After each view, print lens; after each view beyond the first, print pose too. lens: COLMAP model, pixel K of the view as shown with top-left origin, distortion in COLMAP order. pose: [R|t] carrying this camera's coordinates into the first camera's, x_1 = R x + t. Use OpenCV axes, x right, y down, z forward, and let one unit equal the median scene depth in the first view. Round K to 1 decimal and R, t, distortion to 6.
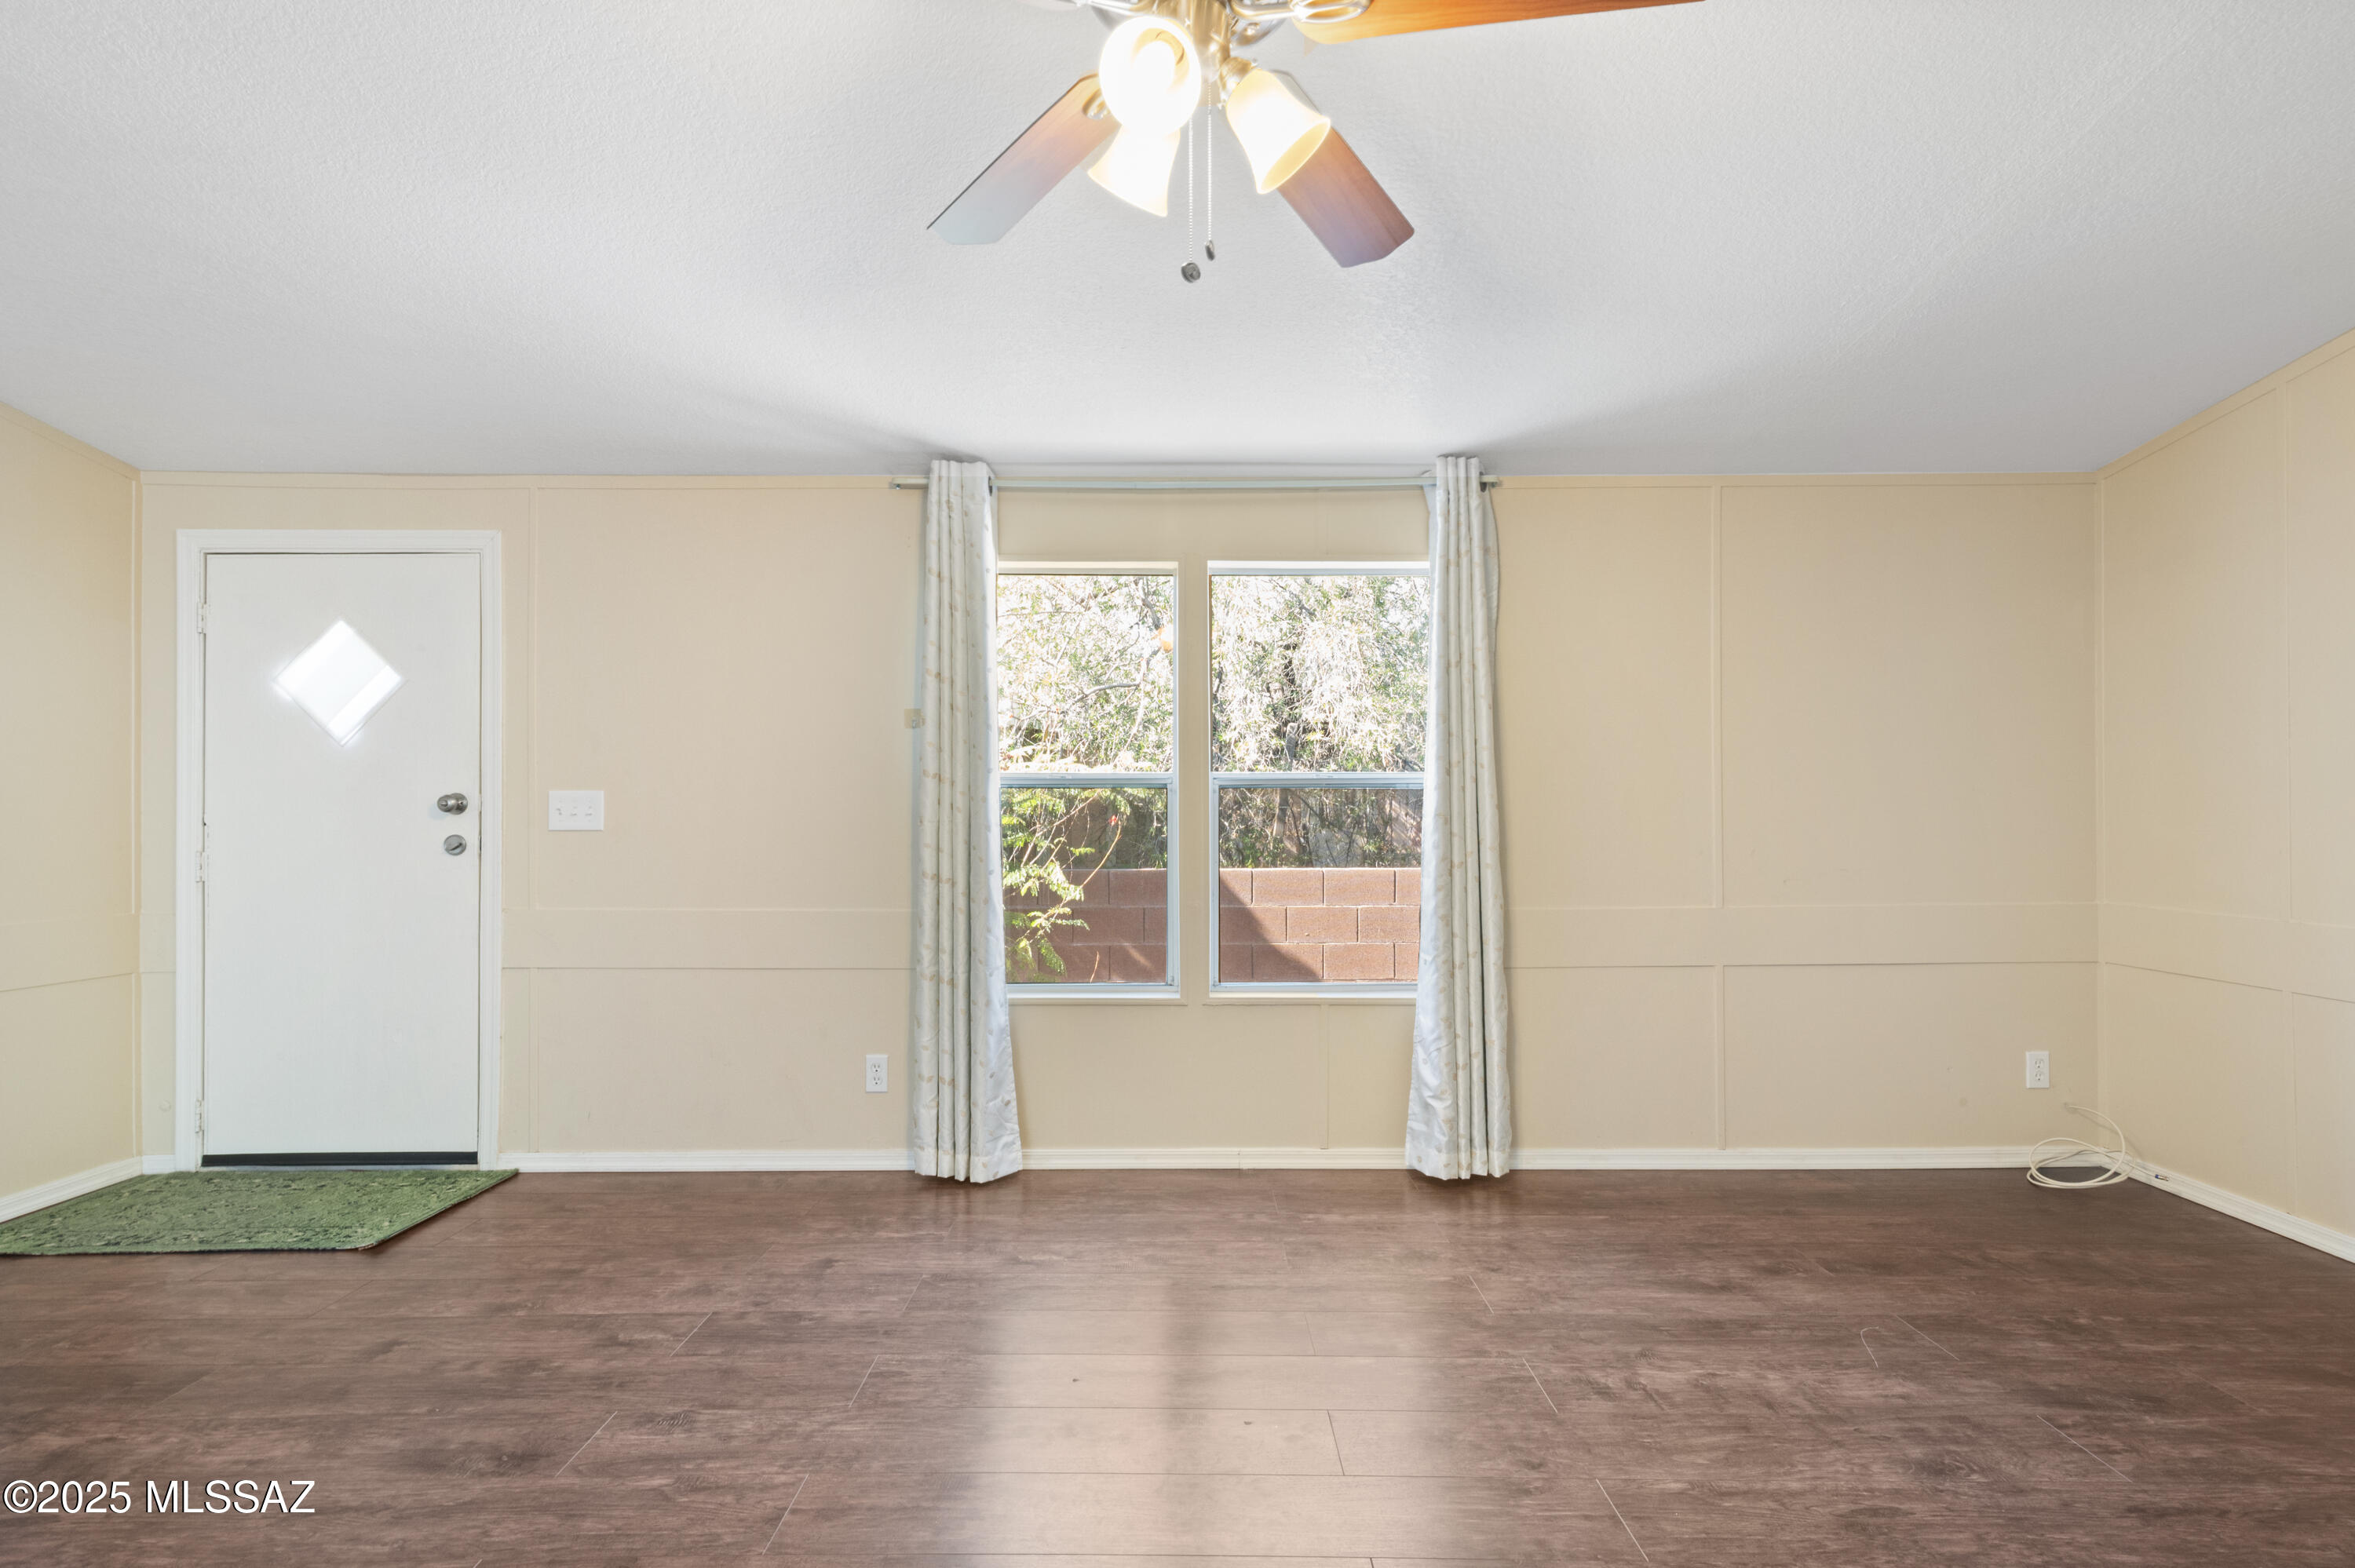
lens RADIAL K [[1078.8, 0, 1182.6], [0, 1078.8, 825.5], [0, 0, 1]] dist [0.010622, 0.000268]
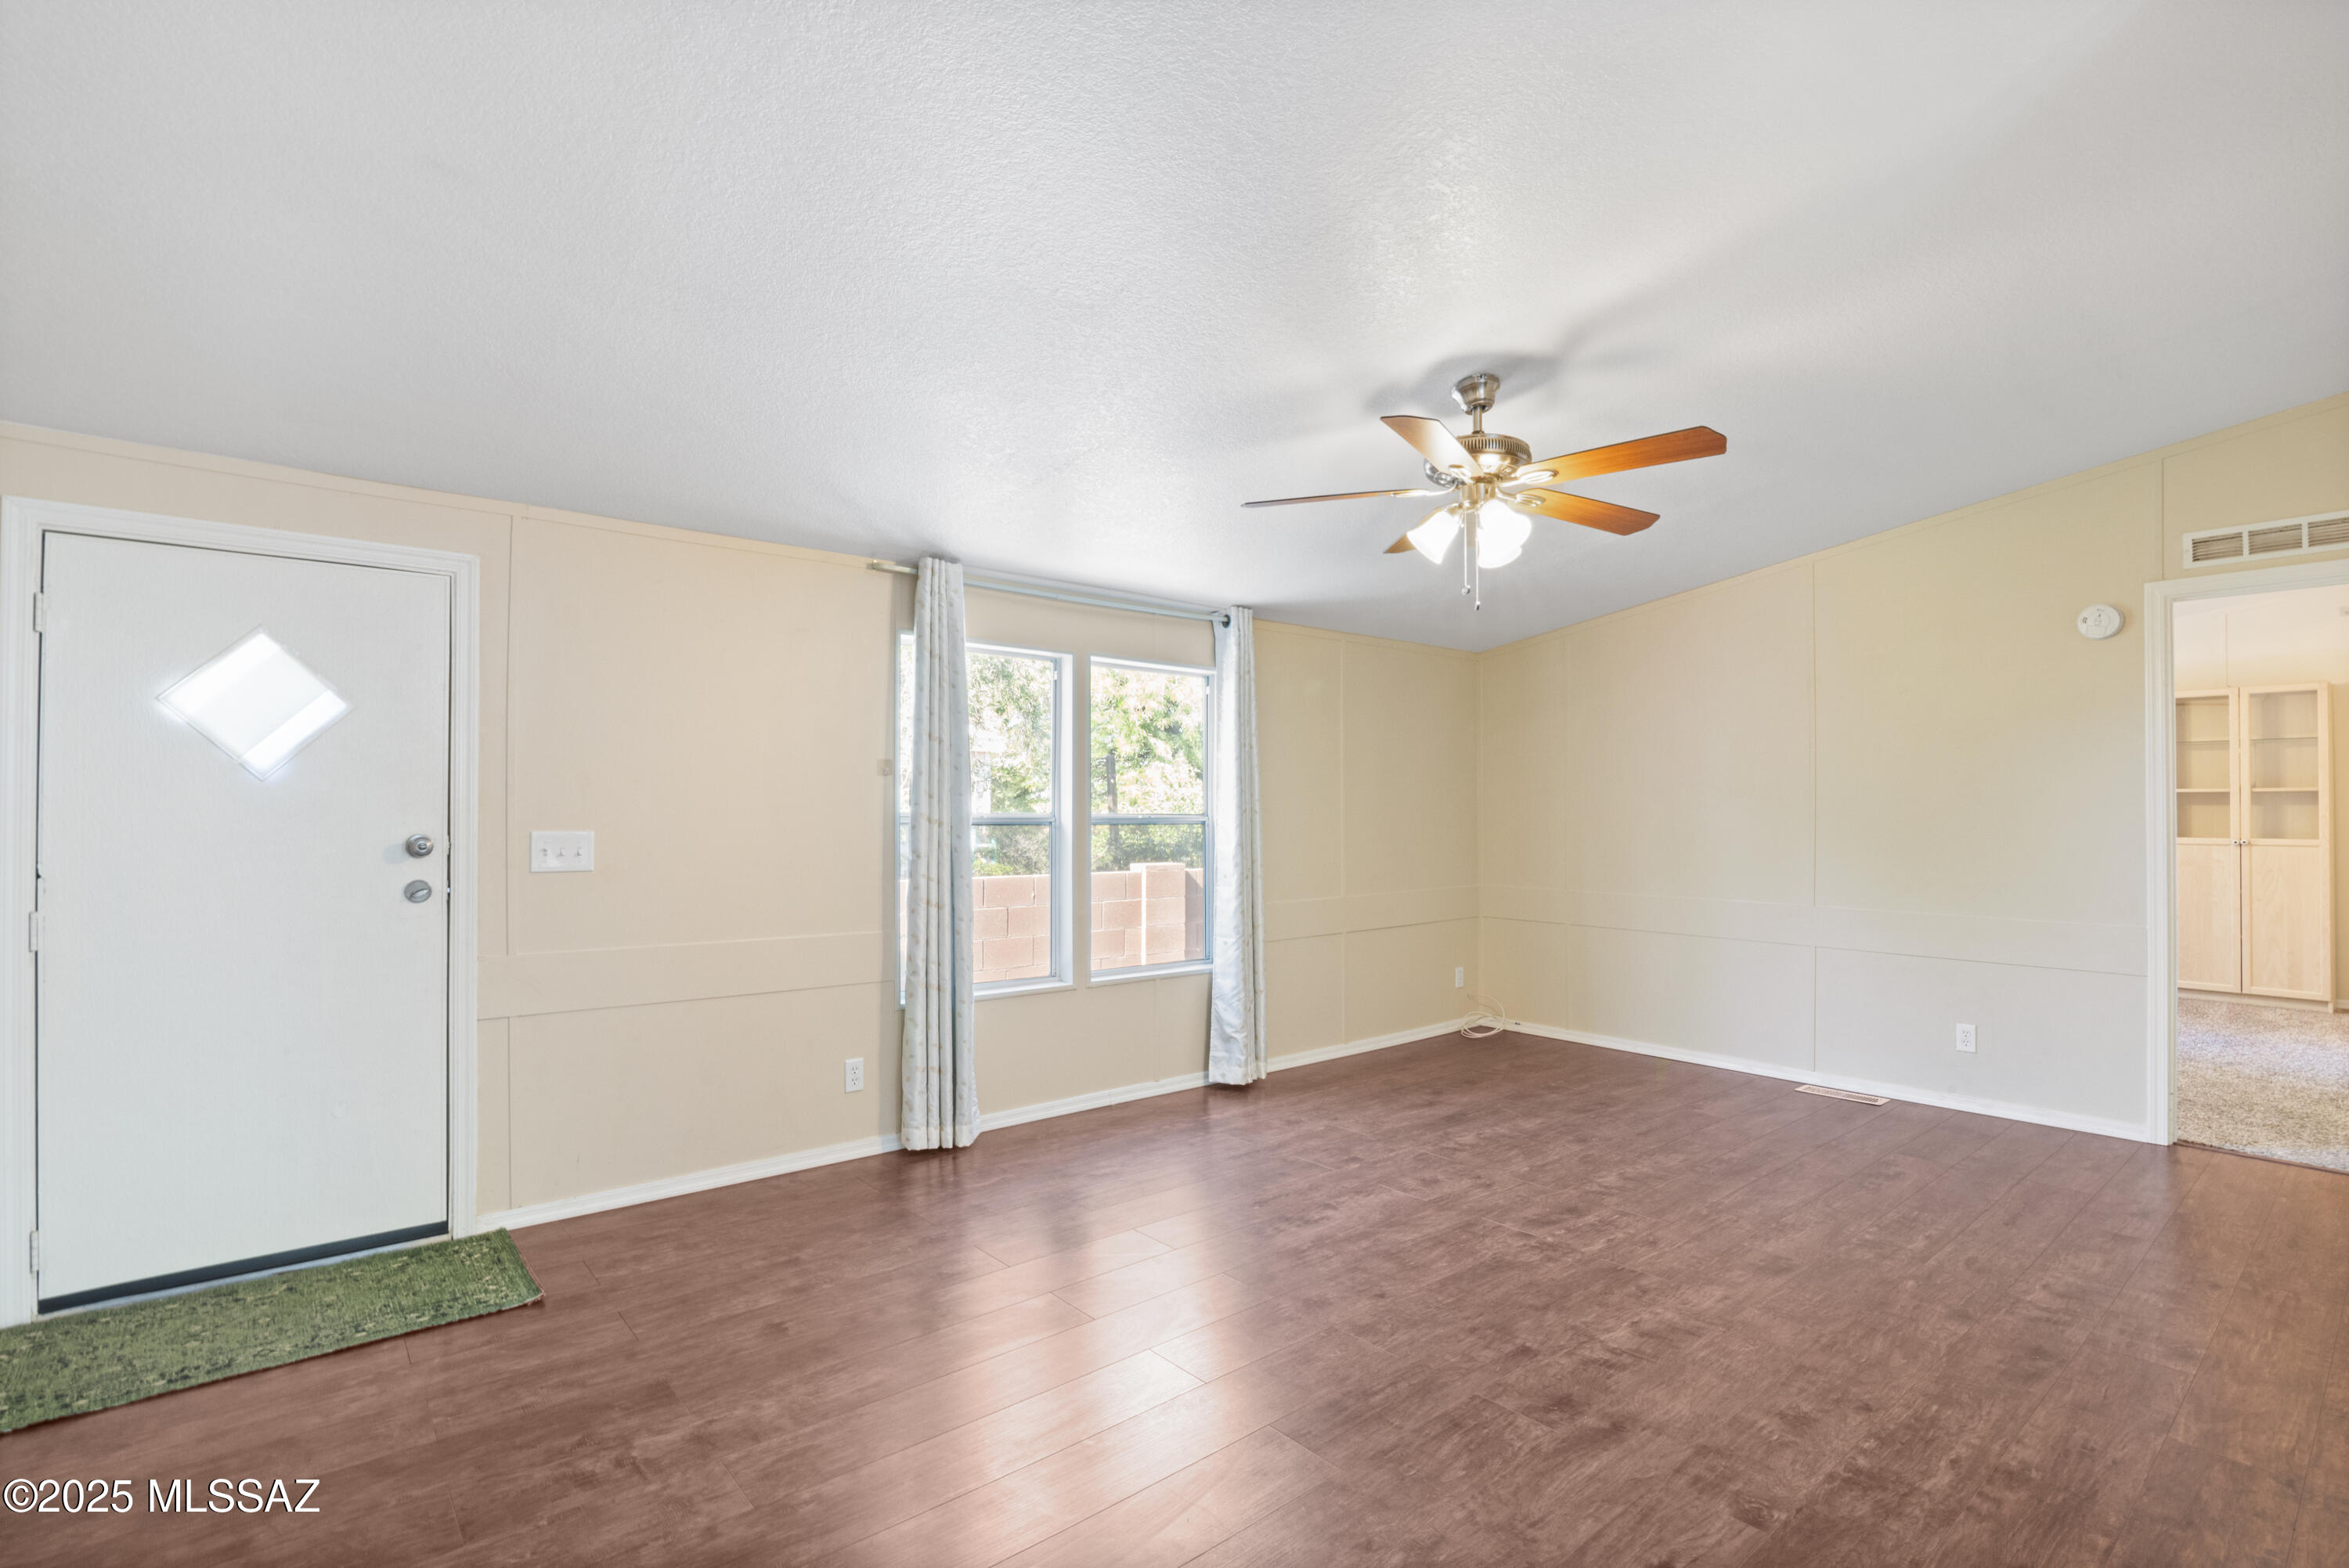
lens RADIAL K [[1083.9, 0, 1175.6], [0, 1083.9, 820.2], [0, 0, 1]] dist [-0.016304, -0.000132]
pose [[0.770600, -0.000067, 0.637319, -0.786692], [0.000886, 0.999999, -0.000966, -0.041886], [-0.637319, 0.001309, 0.770599, -0.109970]]
